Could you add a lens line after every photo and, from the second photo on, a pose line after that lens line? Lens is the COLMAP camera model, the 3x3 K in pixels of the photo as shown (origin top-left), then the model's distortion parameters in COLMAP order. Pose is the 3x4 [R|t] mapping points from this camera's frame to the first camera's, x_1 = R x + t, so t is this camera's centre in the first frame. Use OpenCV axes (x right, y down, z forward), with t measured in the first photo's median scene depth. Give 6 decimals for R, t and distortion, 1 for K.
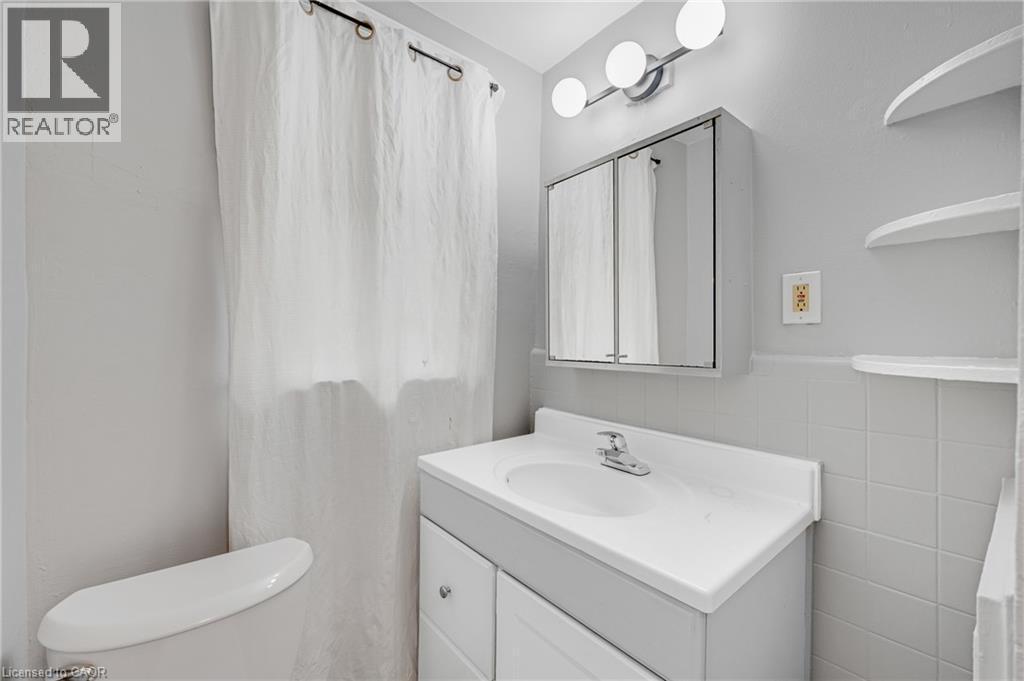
lens RADIAL K [[433.9, 0, 512.0], [0, 433.9, 340.5], [0, 0, 1]] dist [-0.001654, 0.000029]
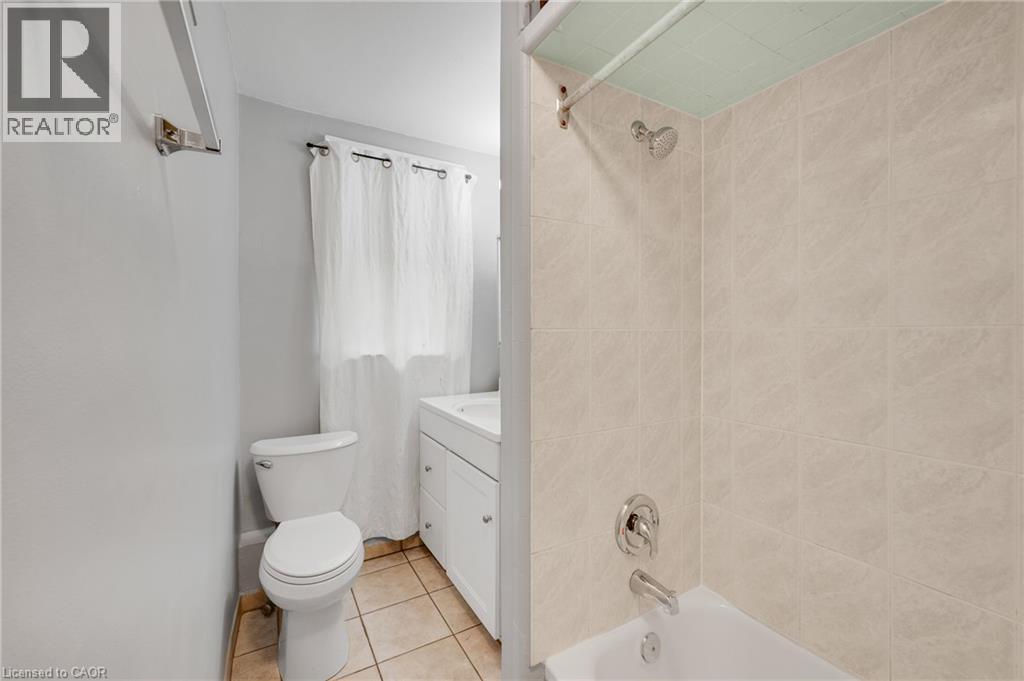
lens RADIAL K [[425.7, 0, 518.0], [0, 425.7, 334.2], [0, 0, 1]] dist [0.001390, 0.000253]
pose [[0.991548, -0.000174, -0.129739, 0.426947], [0.001512, 0.999947, 0.010214, -0.012070], [0.129730, -0.010323, 0.991496, -0.692401]]
